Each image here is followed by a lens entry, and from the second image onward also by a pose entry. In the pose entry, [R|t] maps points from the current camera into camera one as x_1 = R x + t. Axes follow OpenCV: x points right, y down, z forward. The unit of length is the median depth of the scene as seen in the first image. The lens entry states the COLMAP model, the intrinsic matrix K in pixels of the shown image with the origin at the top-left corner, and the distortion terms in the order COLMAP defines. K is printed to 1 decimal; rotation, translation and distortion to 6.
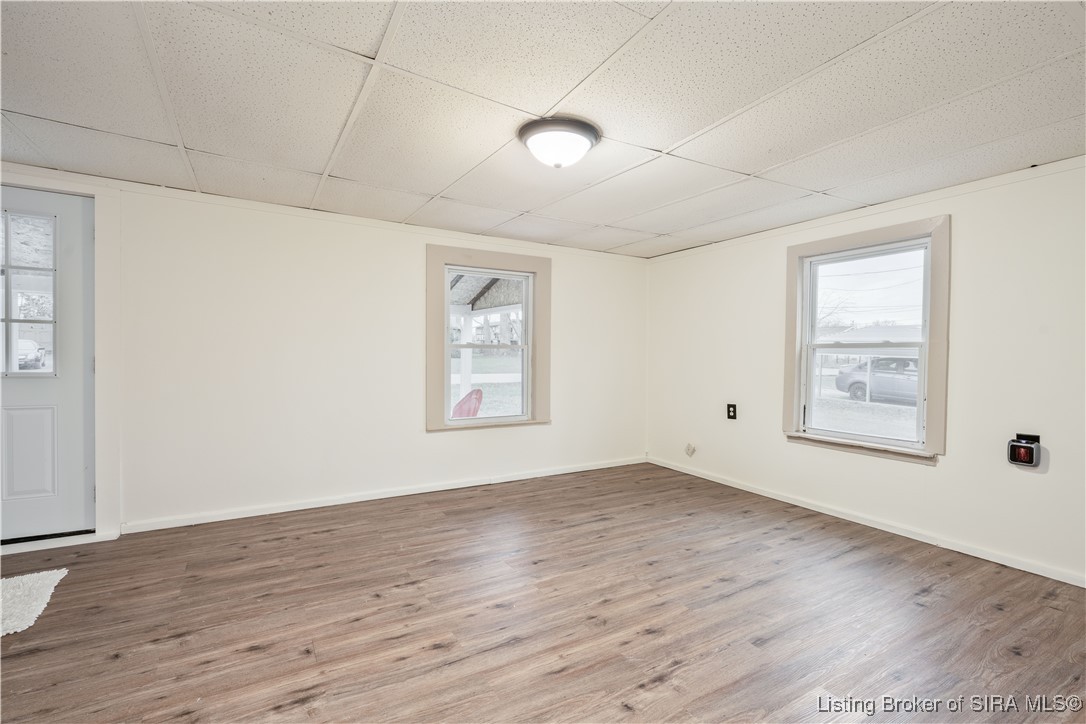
lens RADIAL K [[463.9, 0, 498.1], [0, 463.9, 358.8], [0, 0, 1]] dist [-0.000849, -0.000301]
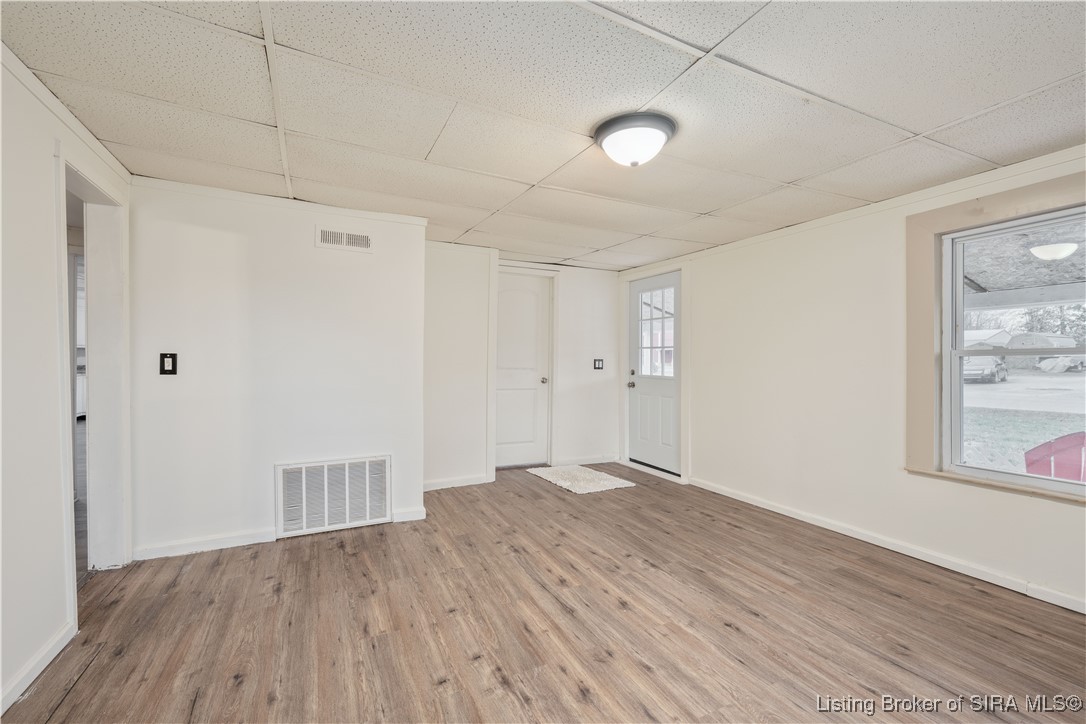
lens RADIAL K [[471.9, 0, 587.9], [0, 471.9, 364.1], [0, 0, 1]] dist [-0.002145, -0.000253]
pose [[0.039118, -0.007267, -0.999208, 0.900026], [-0.015143, 0.999854, -0.007865, 0.001080], [0.999120, 0.015439, 0.039003, 0.731520]]
